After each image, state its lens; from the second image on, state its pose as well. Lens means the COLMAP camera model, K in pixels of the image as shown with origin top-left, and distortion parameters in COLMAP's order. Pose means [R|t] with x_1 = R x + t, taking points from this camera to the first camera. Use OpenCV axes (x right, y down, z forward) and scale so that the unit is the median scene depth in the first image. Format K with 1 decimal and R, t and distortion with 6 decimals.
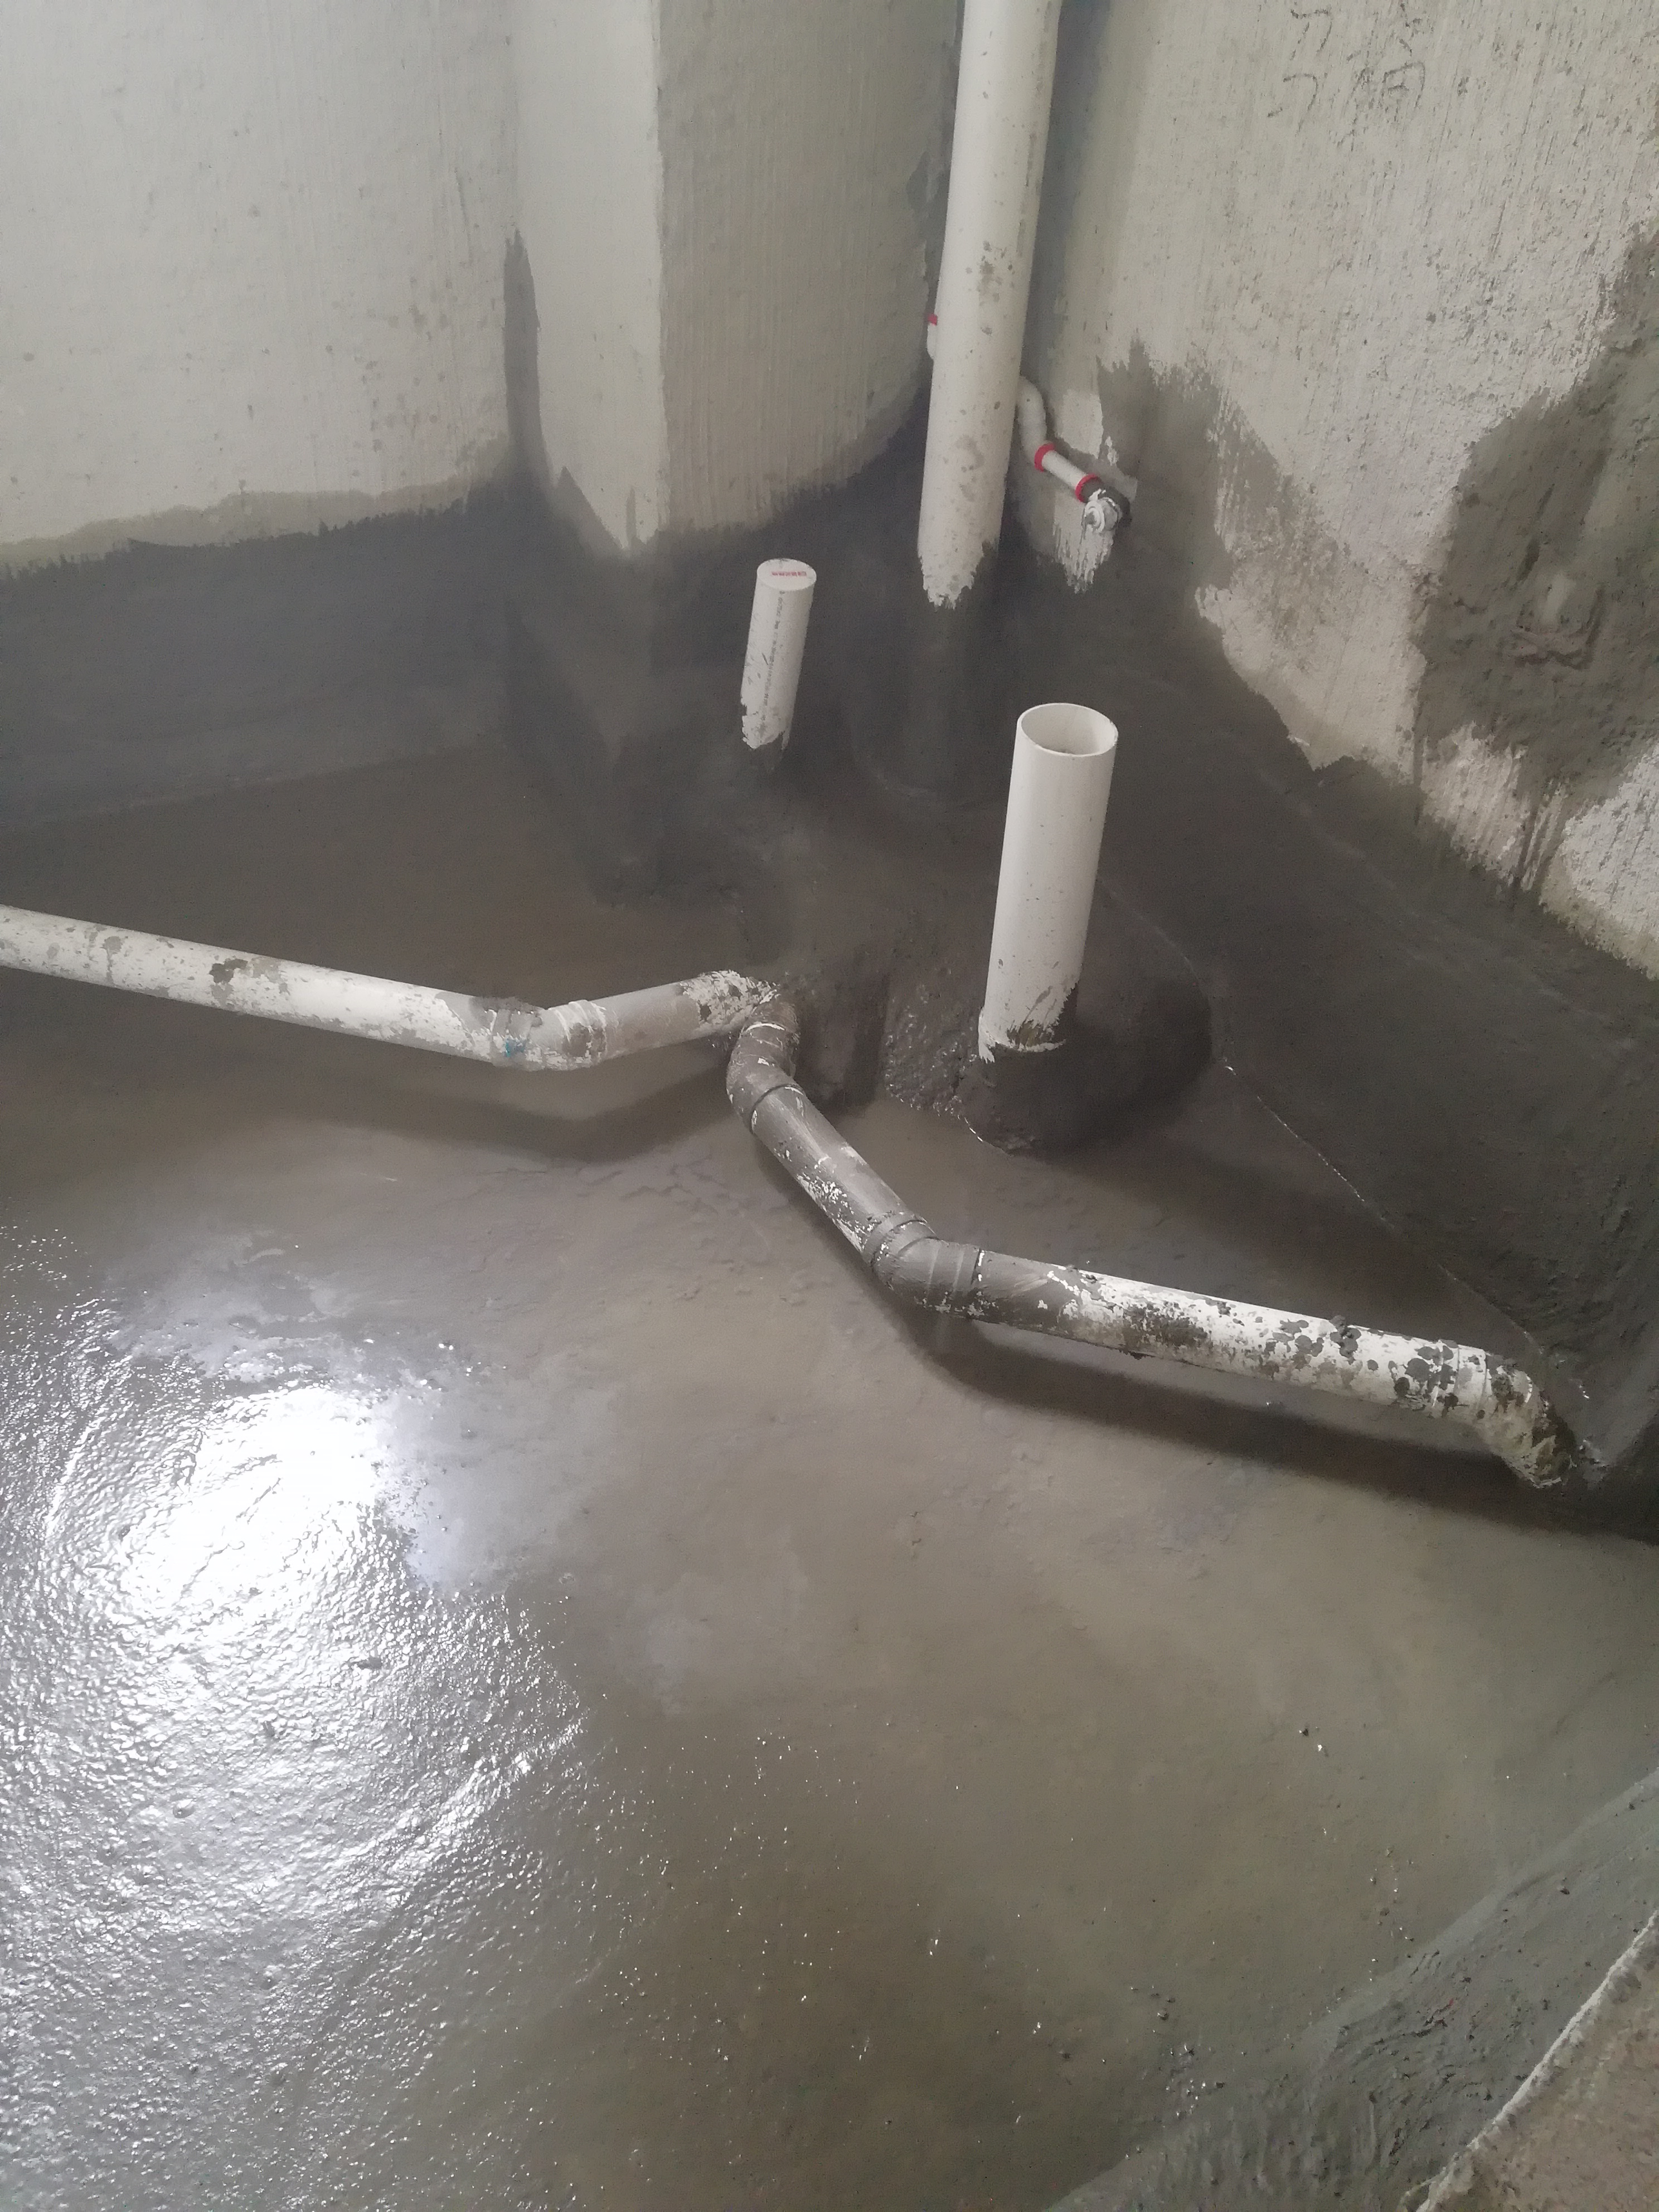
lens RADIAL K [[1826.2, 0, 829.5], [0, 1826.2, 1106.0], [0, 0, 1]] dist [-0.004525, -0.005209]
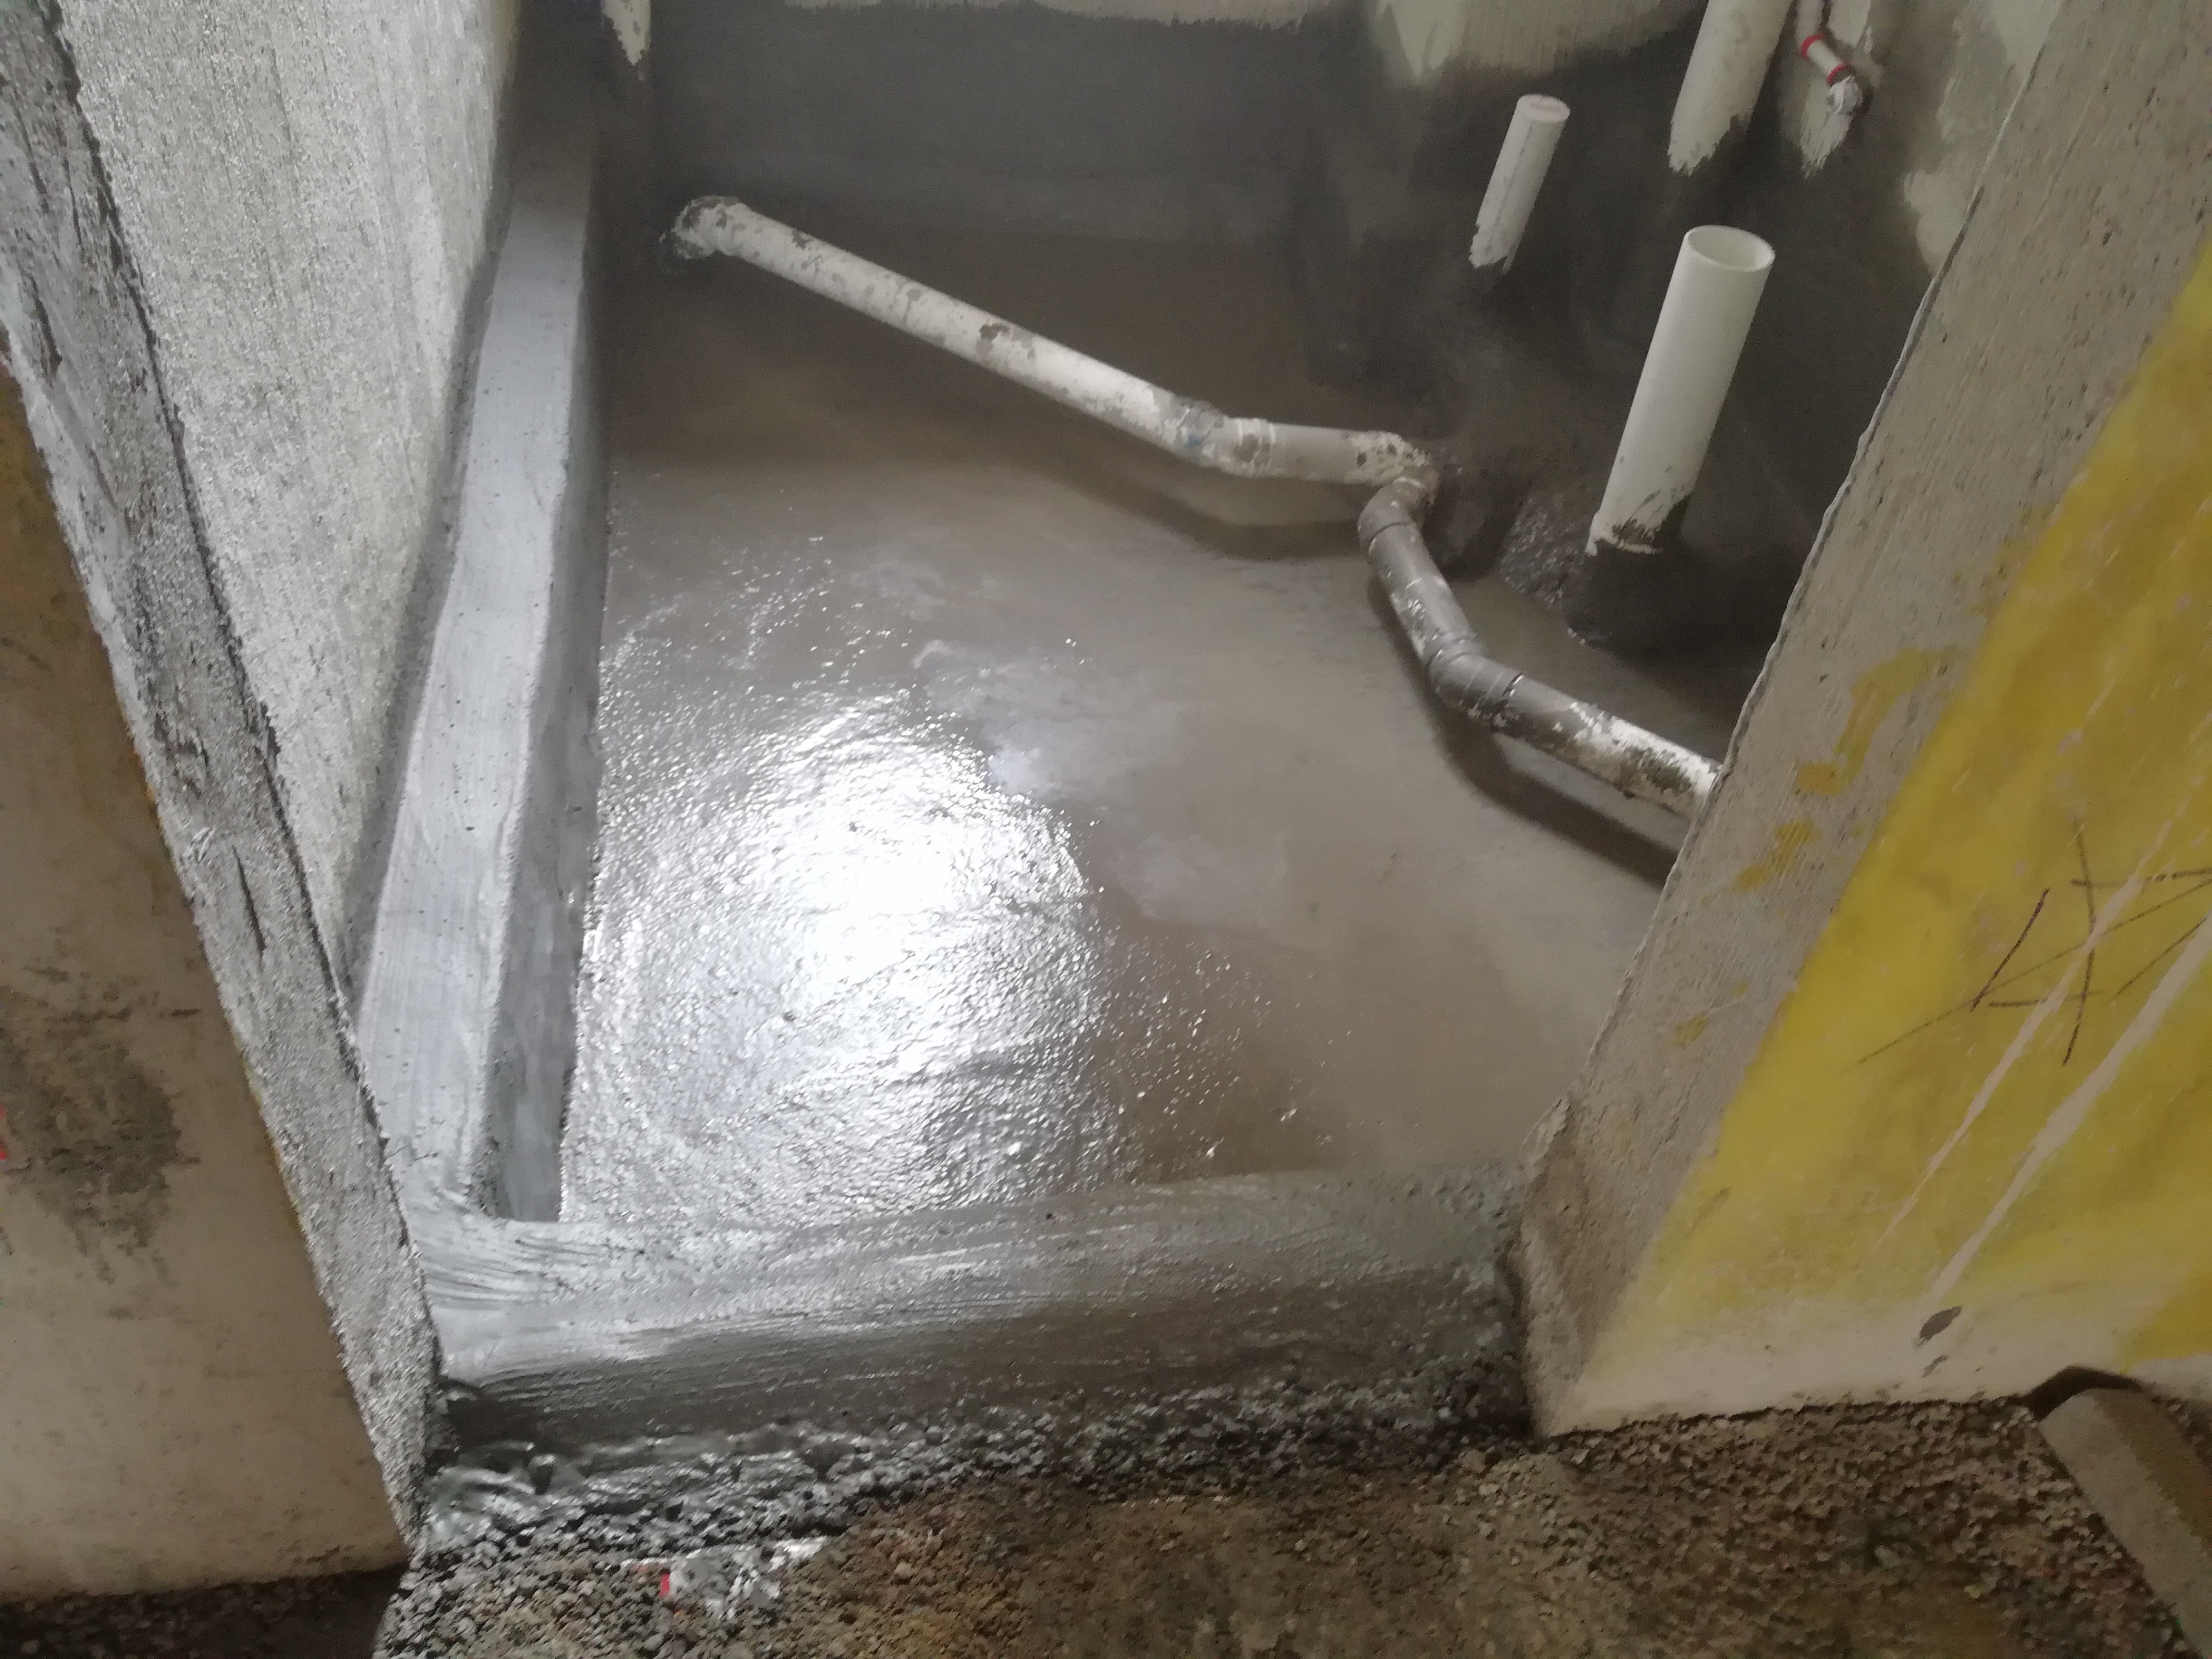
lens RADIAL K [[1753.5, 0, 1106.0], [0, 1753.5, 829.5], [0, 0, 1]] dist [0.000605, 0.015280]
pose [[0.931326, 0.275505, -0.238177, 0.114495], [-0.269260, 0.961256, 0.059041, 0.157626], [0.245215, 0.009145, 0.969426, -0.122962]]
